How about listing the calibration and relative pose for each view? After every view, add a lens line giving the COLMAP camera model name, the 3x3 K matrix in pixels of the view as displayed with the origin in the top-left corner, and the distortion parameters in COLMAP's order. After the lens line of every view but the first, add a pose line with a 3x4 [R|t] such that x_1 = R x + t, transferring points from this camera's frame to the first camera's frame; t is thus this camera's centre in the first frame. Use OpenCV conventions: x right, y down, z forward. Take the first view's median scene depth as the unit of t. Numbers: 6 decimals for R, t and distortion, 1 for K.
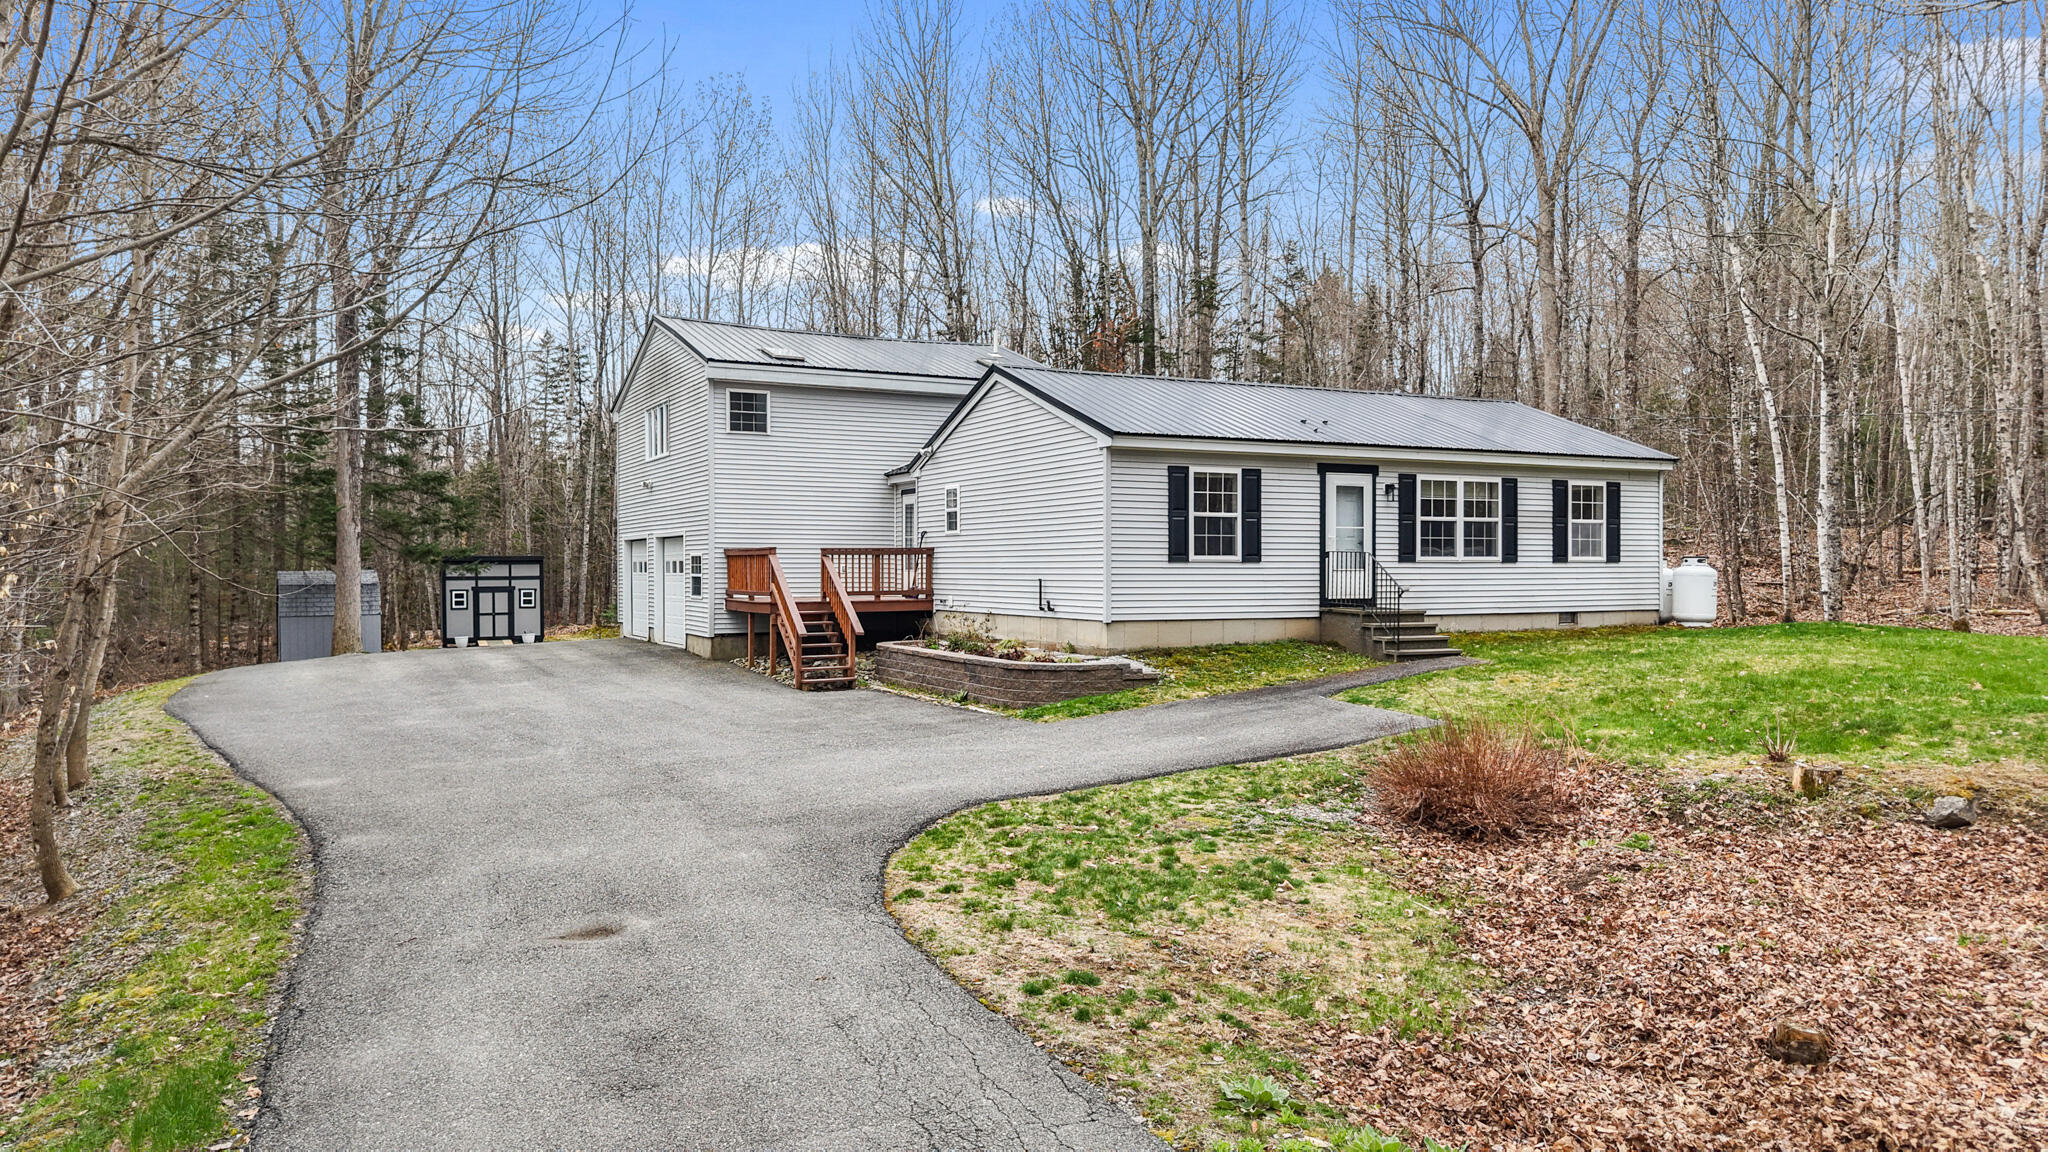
lens RADIAL K [[1367.1, 0, 1010.9], [0, 1367.1, 567.3], [0, 0, 1]] dist [0.010180, -0.017259]
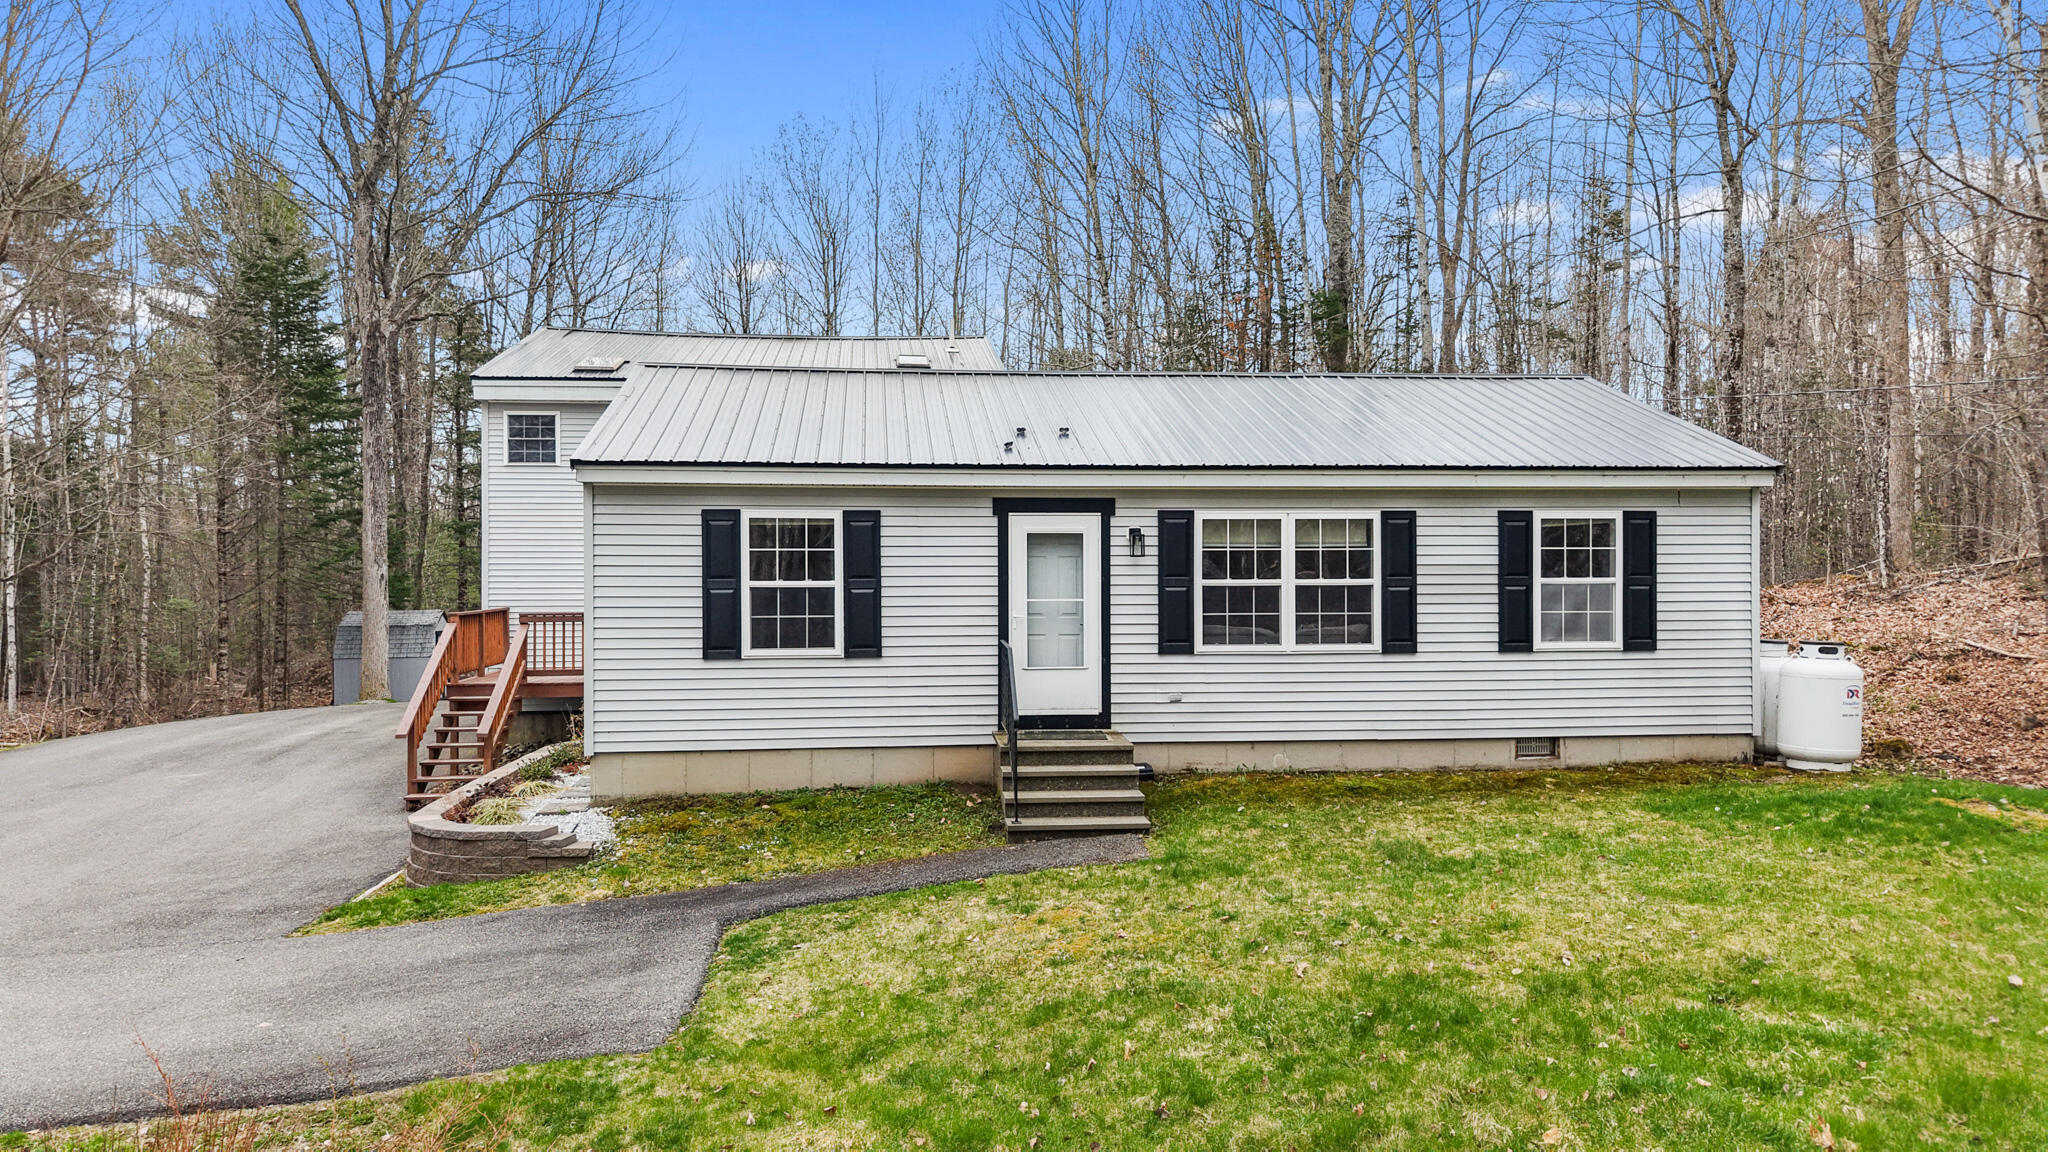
lens RADIAL K [[1367.1, 0, 1022.1], [0, 1367.1, 536.2], [0, 0, 1]] dist [0.010180, -0.017259]
pose [[0.938292, -0.010326, -0.345689, 0.405345], [0.001450, 0.999663, -0.025926, -0.038102], [0.345840, 0.023825, 0.937991, 0.377429]]
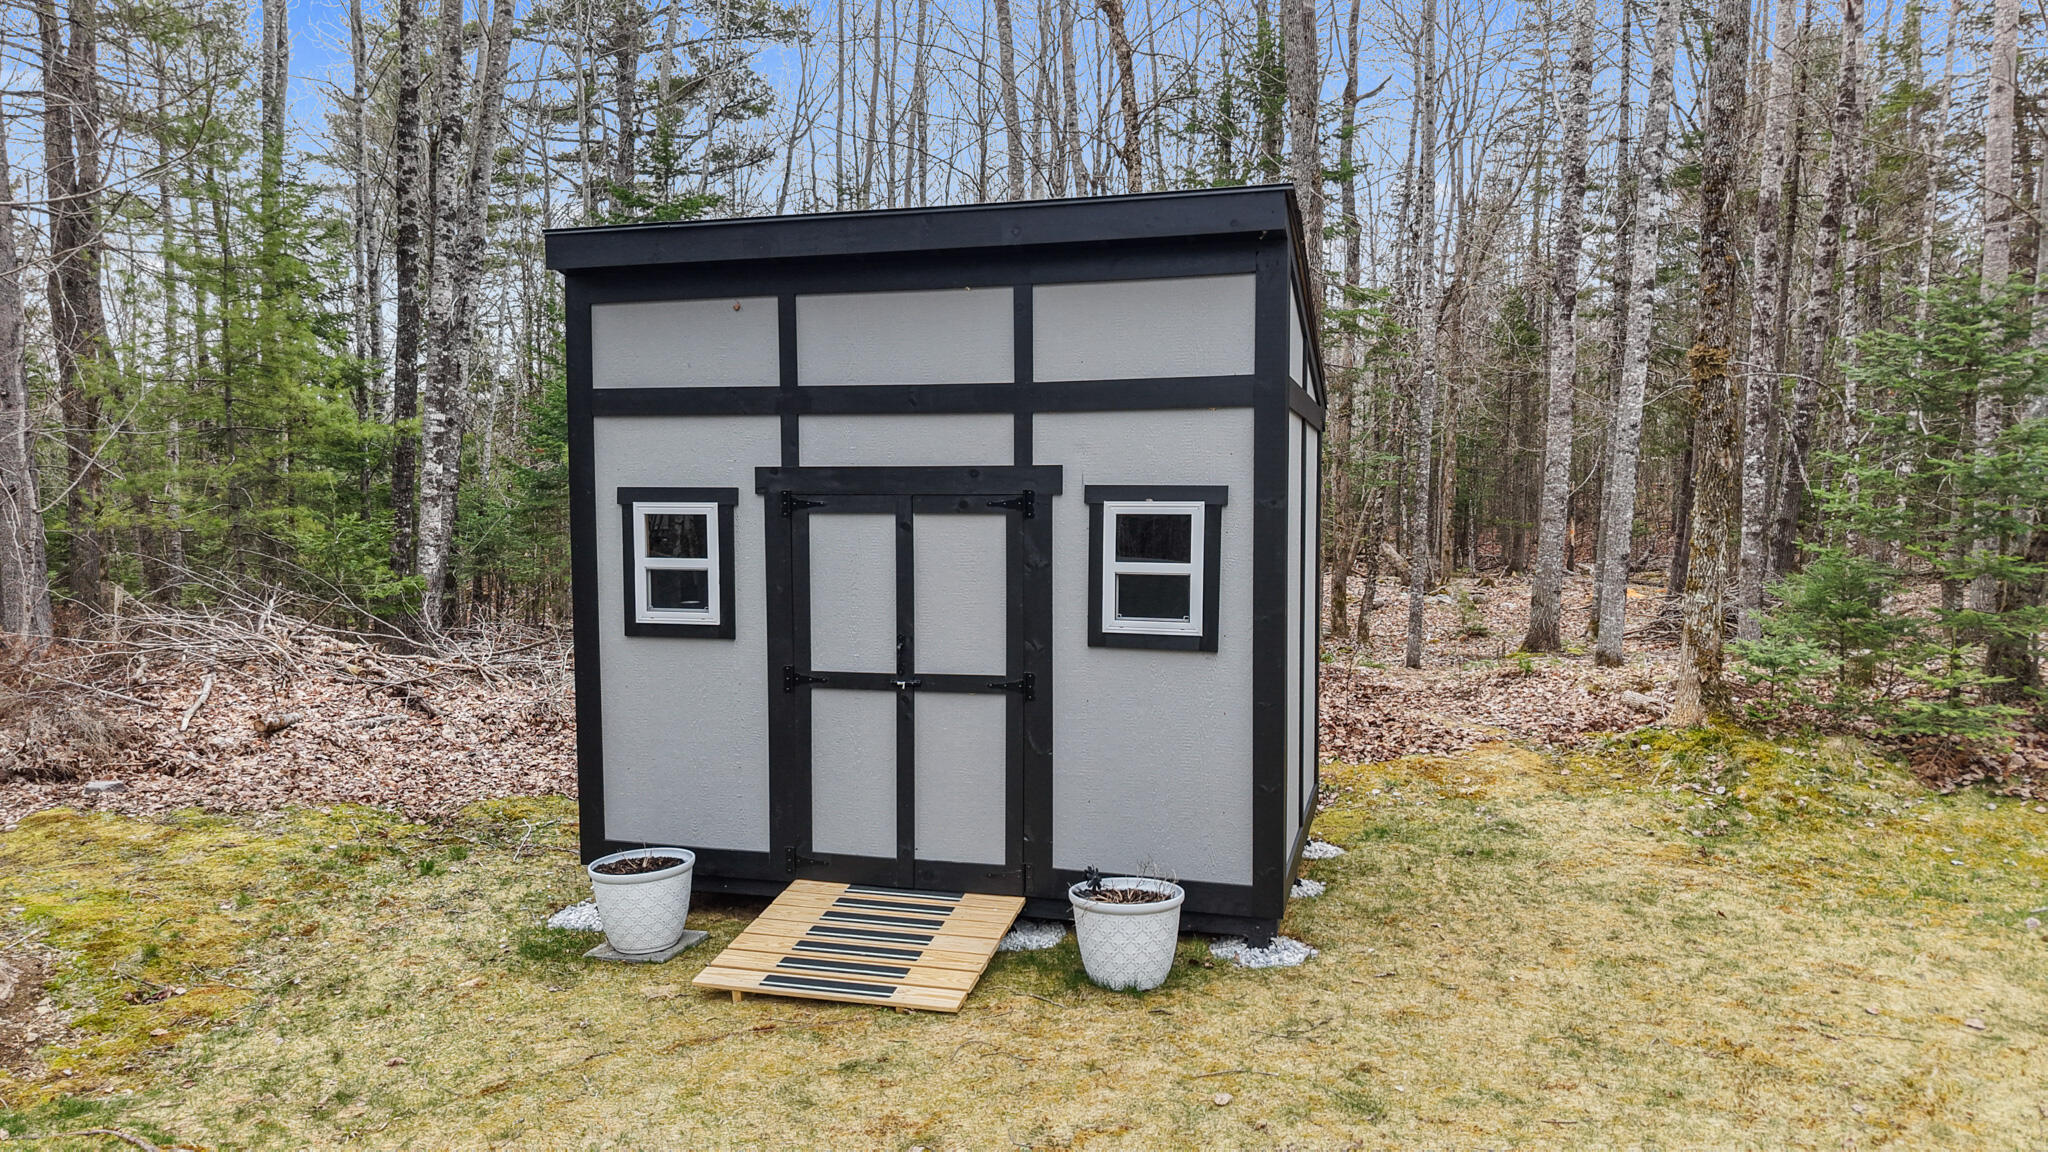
lens RADIAL K [[1367.1, 0, 1026.4], [0, 1367.1, 584.8], [0, 0, 1]] dist [0.010180, -0.017259]
pose [[0.761967, 0.057278, -0.645078, -0.639393], [-0.001736, 0.996258, 0.086409, 0.031255], [0.647613, -0.064721, 0.759216, 2.025689]]
